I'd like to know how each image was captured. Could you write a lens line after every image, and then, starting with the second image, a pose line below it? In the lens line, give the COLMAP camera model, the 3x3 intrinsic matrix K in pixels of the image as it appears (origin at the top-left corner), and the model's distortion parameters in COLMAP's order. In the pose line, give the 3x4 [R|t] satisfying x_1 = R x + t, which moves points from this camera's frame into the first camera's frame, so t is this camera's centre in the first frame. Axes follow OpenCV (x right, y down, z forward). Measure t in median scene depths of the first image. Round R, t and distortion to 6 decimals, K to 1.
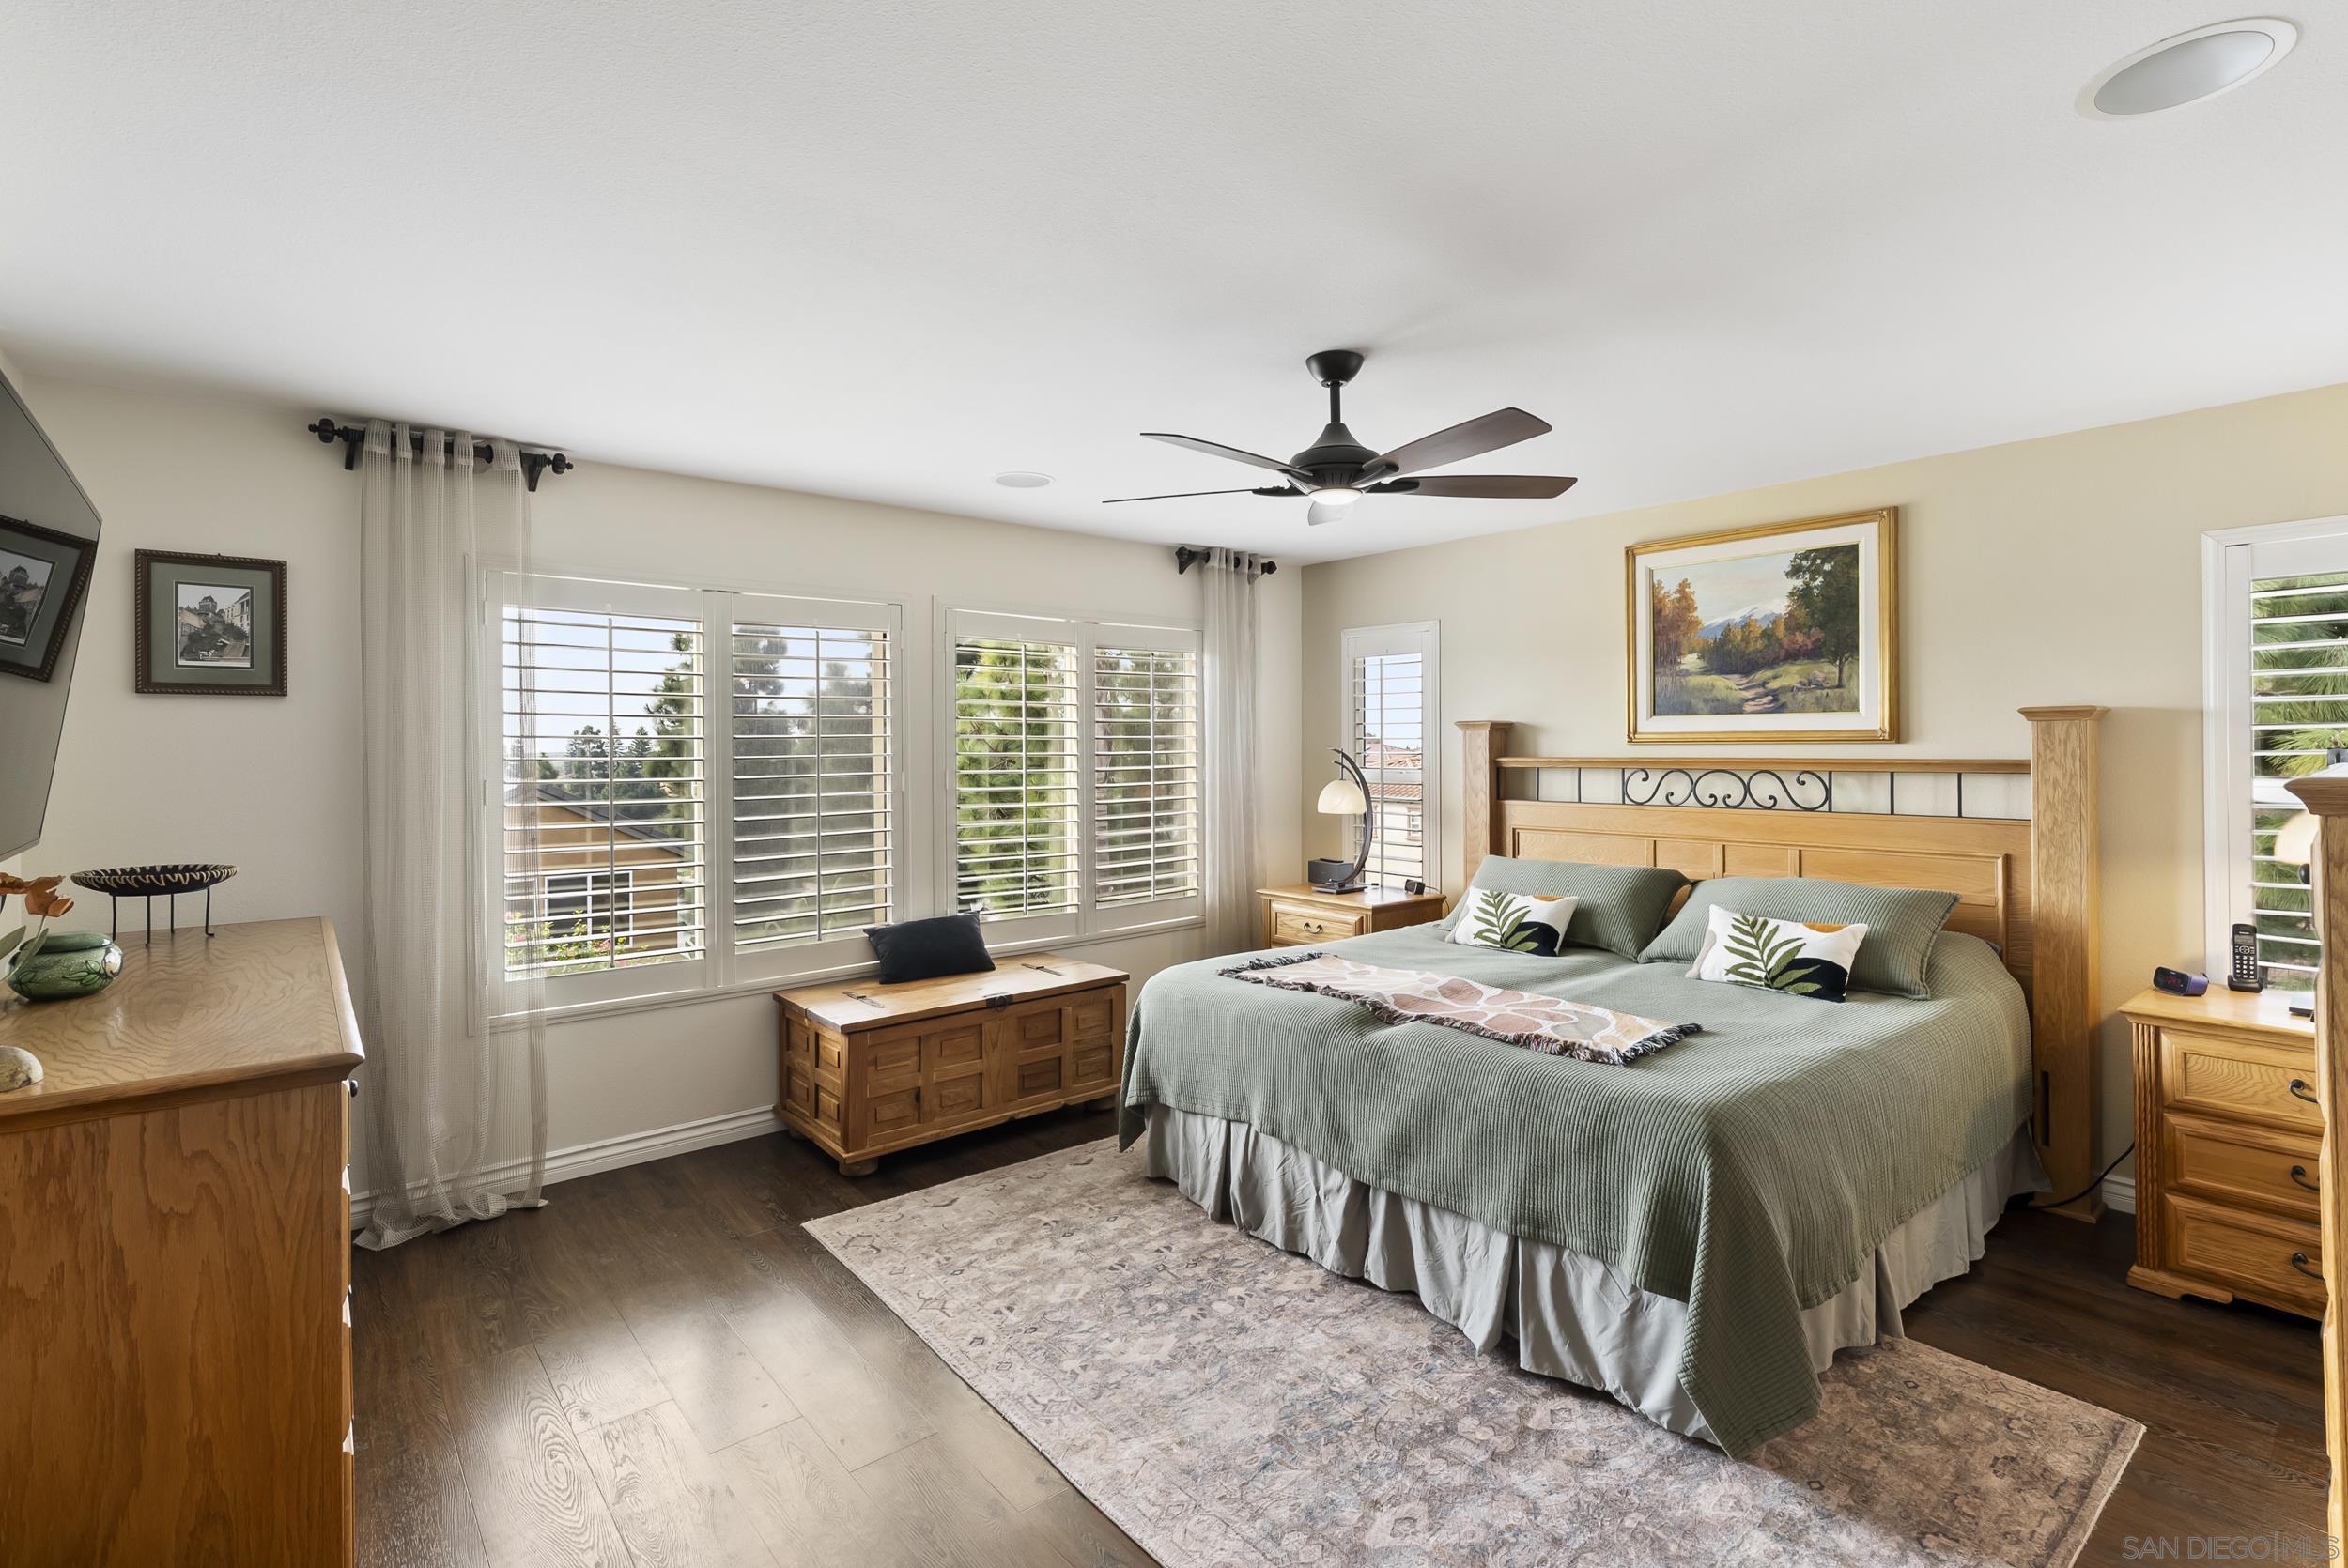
lens RADIAL K [[1057.8, 0, 1171.8], [0, 1057.8, 772.3], [0, 0, 1]] dist [-0.013382, 0.004925]
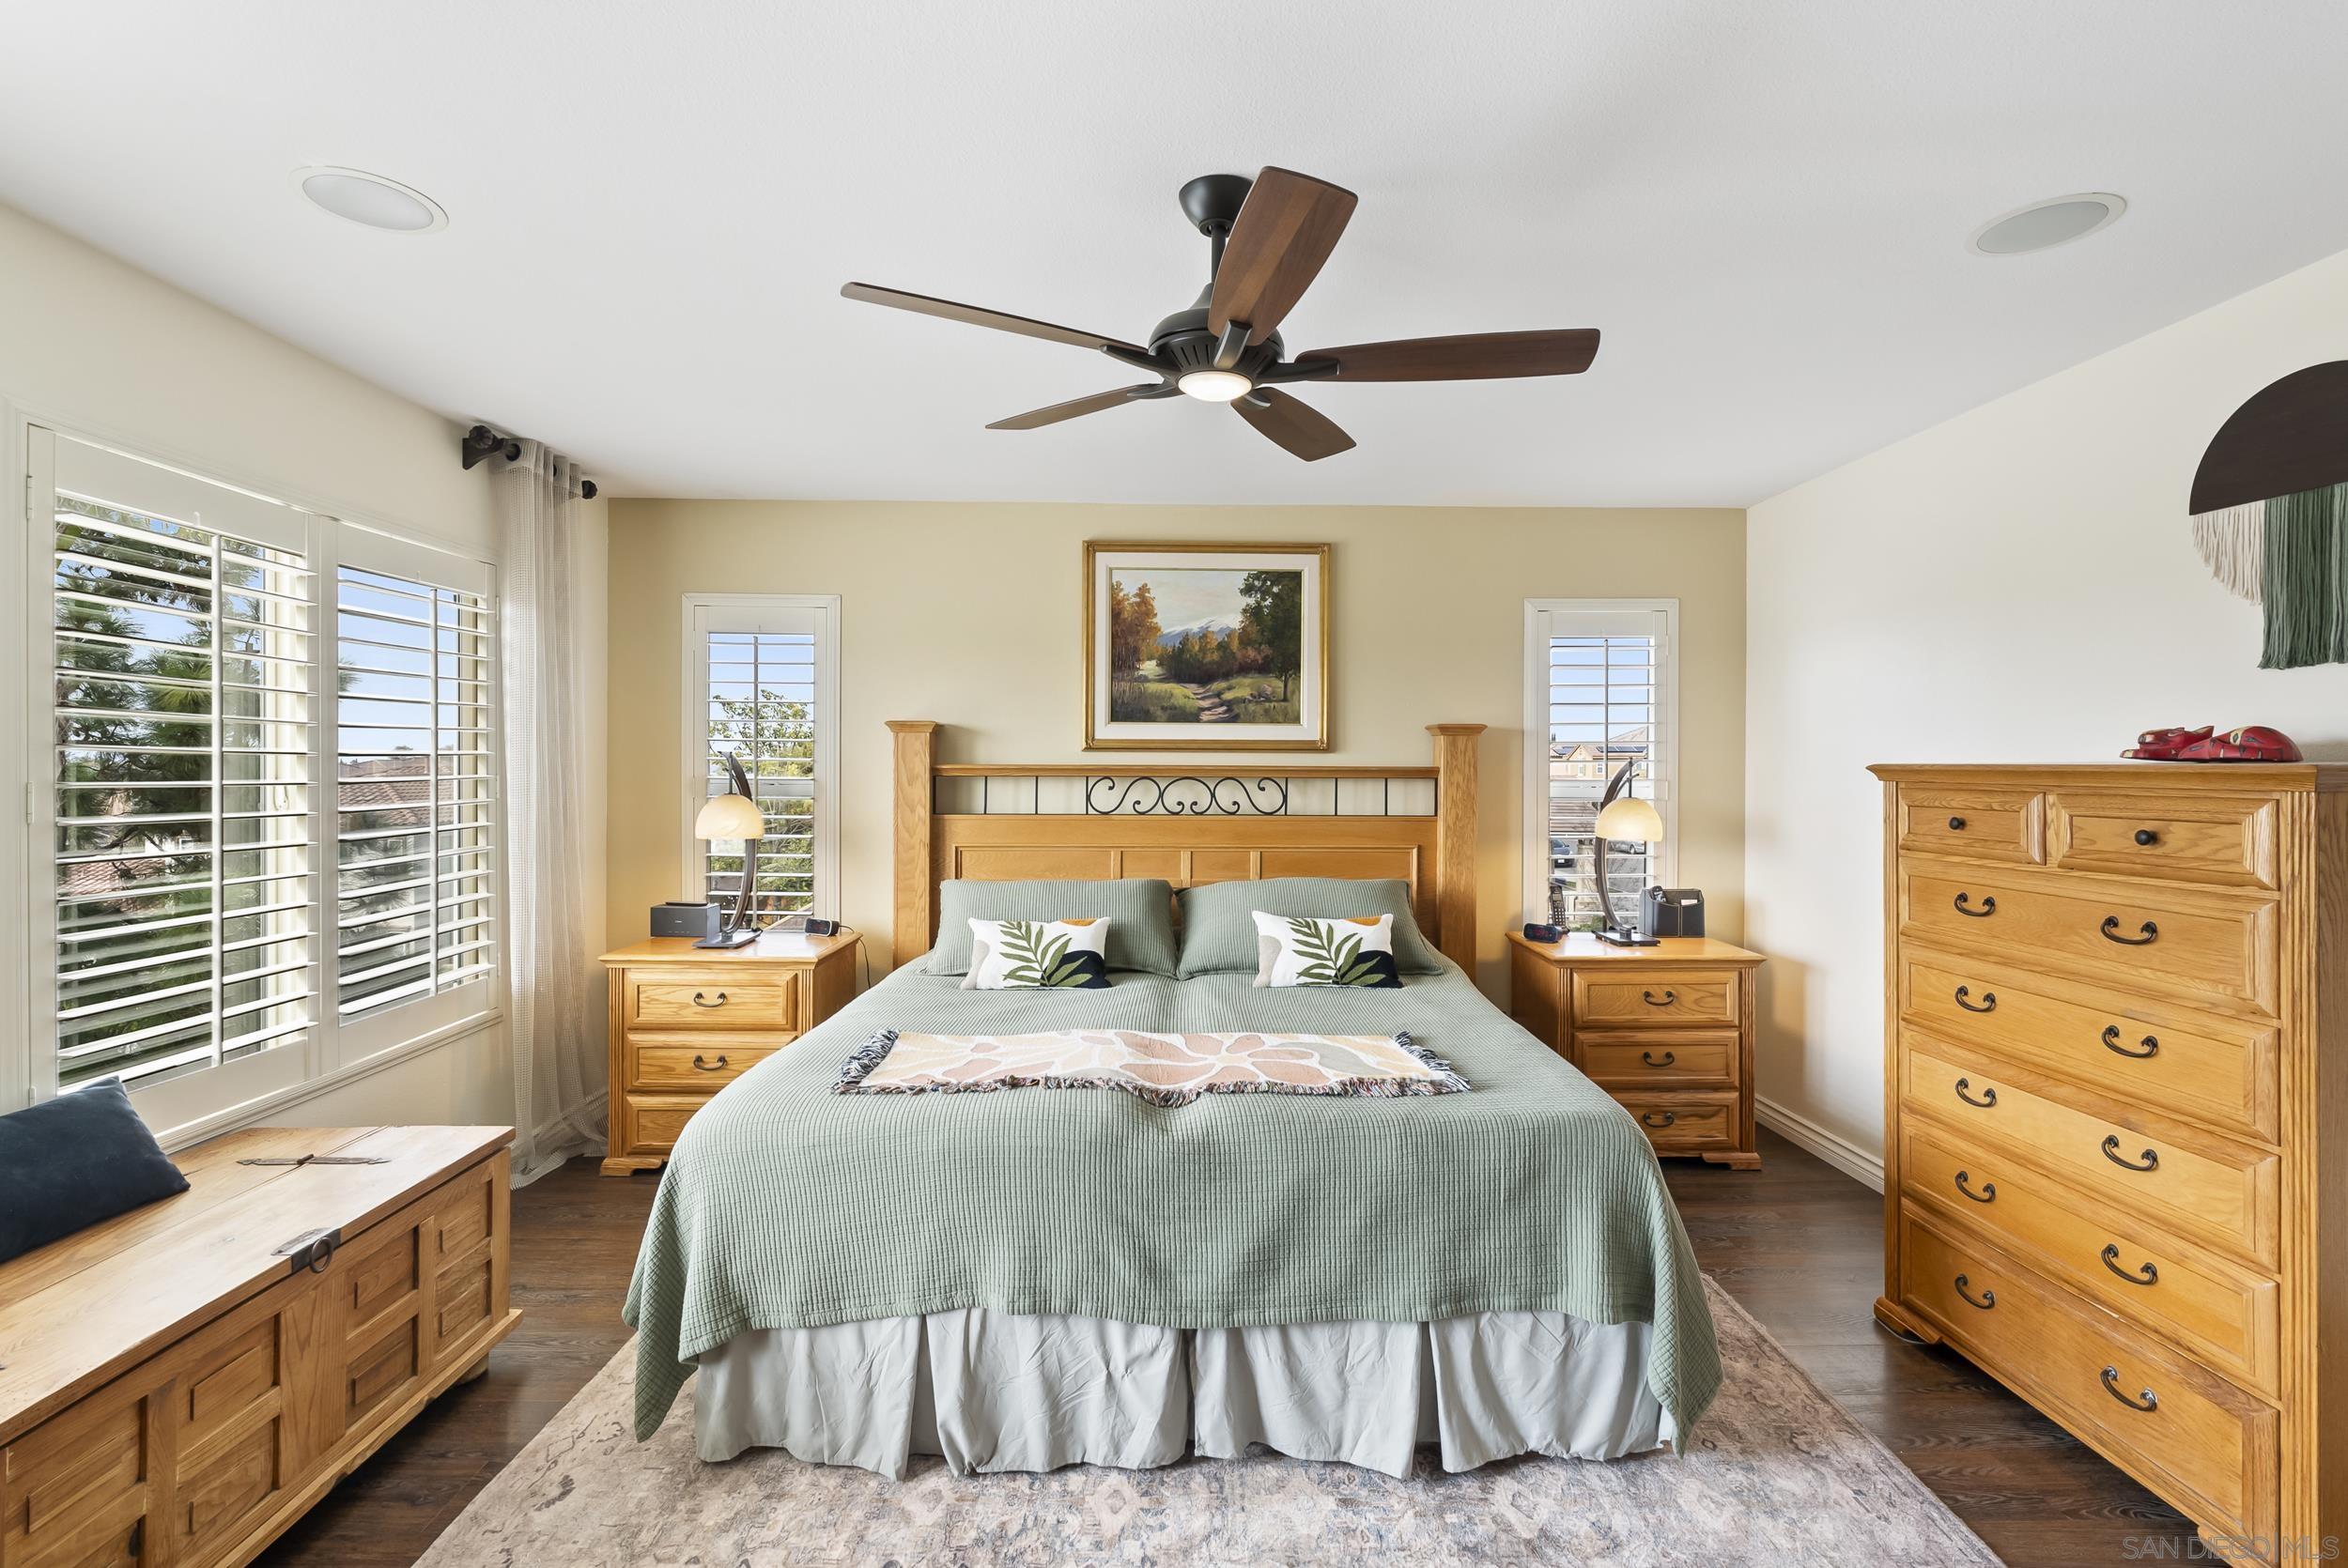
lens RADIAL K [[1060.4, 0, 1174.0], [0, 1060.4, 784.0], [0, 0, 1]] dist [-0.013414, 0.005676]
pose [[0.638271, -0.006975, 0.769781, -0.298350], [0.009955, 0.999950, 0.000806, 0.003700], [-0.769748, 0.007149, 0.638308, 0.401128]]
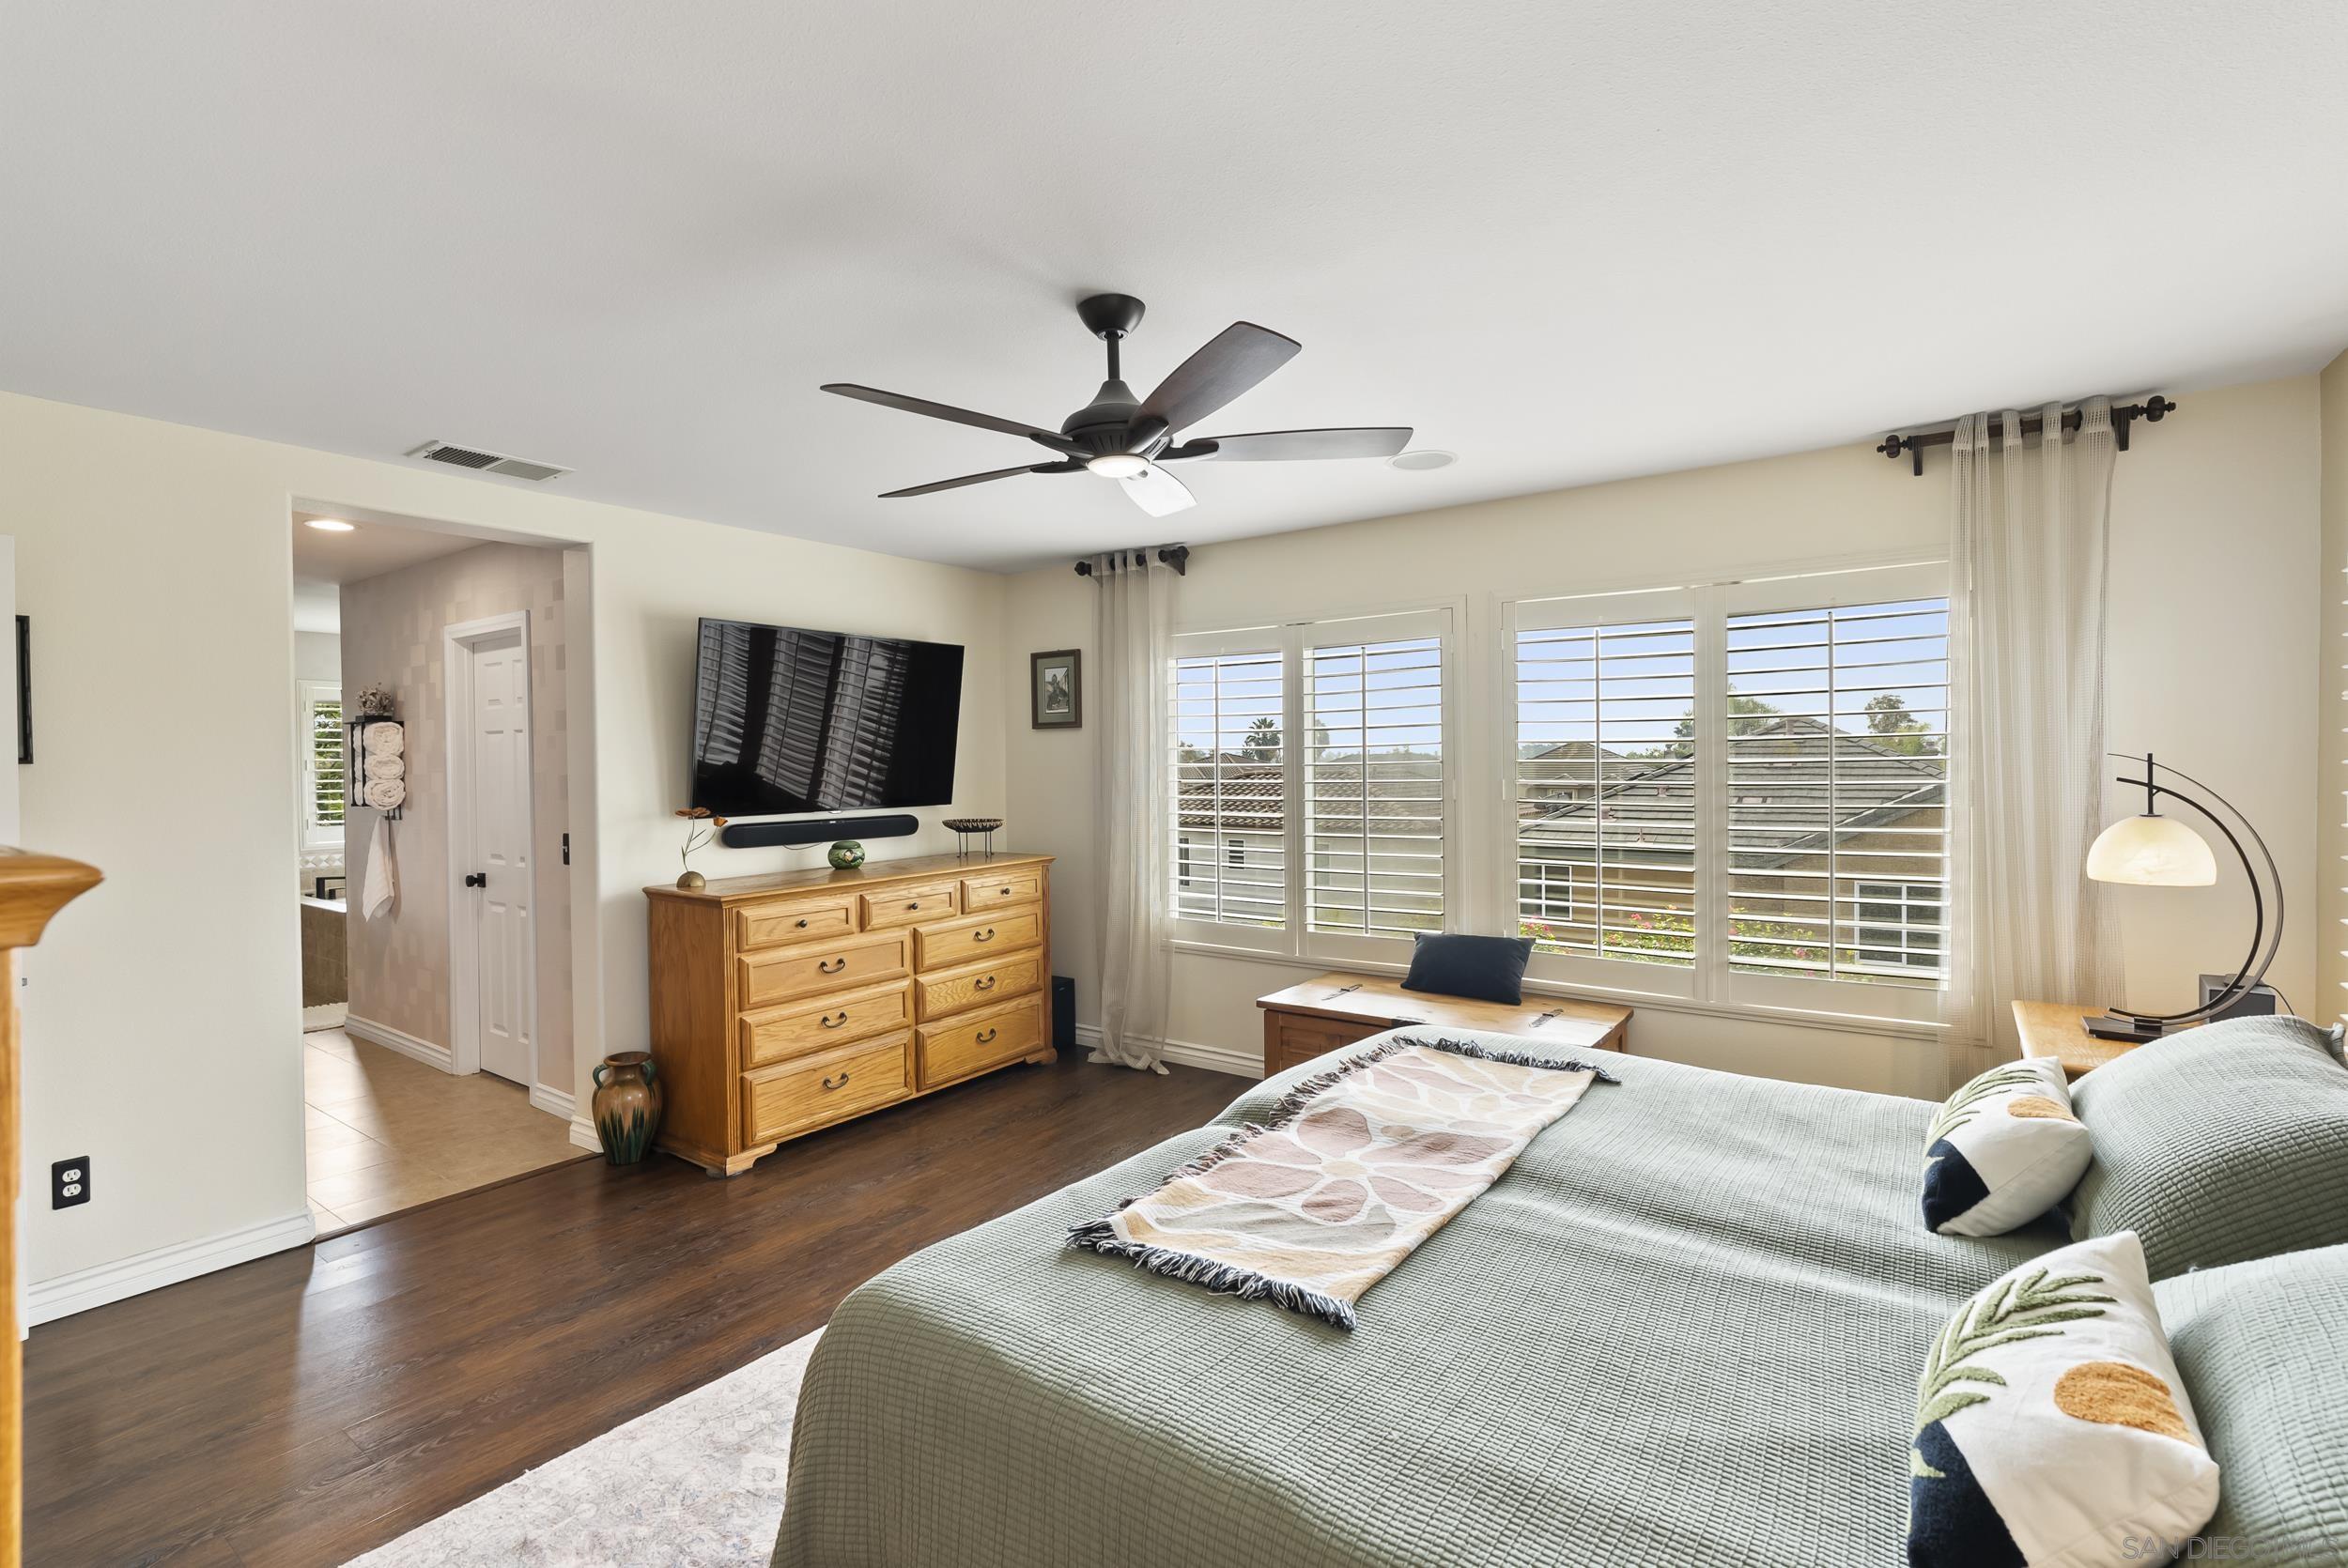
lens RADIAL K [[1044.3, 0, 1172.3], [0, 1044.3, 773.2], [0, 0, 1]] dist [-0.009783, 0.000866]
pose [[0.252008, 0.016664, -0.967582, 0.720711], [-0.012285, 0.999826, 0.014020, -0.019042], [0.967647, 0.008353, 0.252169, 0.602075]]
